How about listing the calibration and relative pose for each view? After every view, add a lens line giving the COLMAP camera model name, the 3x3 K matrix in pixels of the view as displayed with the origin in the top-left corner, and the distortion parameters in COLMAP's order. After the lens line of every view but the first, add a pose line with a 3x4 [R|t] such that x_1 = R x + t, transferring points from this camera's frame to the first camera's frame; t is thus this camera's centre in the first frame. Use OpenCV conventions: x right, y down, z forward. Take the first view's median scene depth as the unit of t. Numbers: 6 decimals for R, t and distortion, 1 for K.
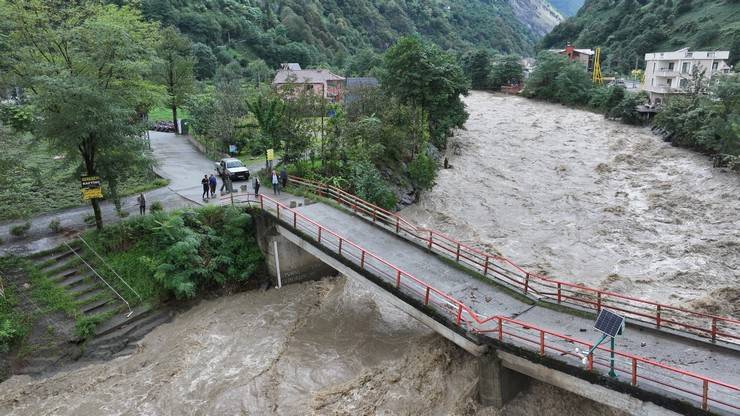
lens RADIAL K [[520.2, 0, 370.0], [0, 520.2, 208.0], [0, 0, 1]] dist [0.004596, 0.004600]
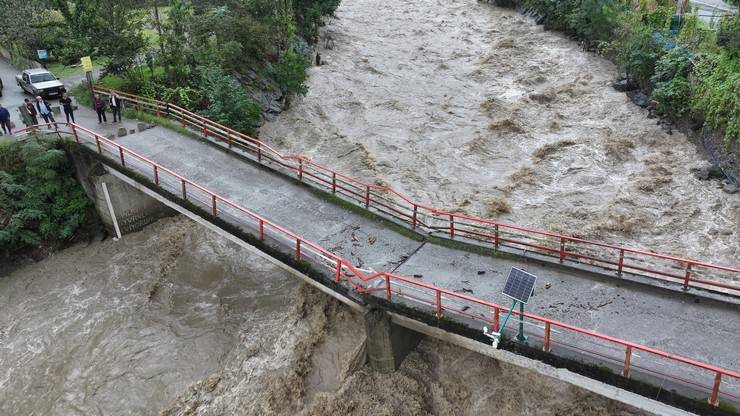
lens RADIAL K [[520.2, 0, 370.0], [0, 520.2, 208.0], [0, 0, 1]] dist [0.004596, 0.004600]
pose [[0.972431, -0.103162, 0.209132, 0.038431], [0.058352, 0.975940, 0.210088, -0.037897], [-0.225773, -0.192092, 0.955053, 0.150146]]
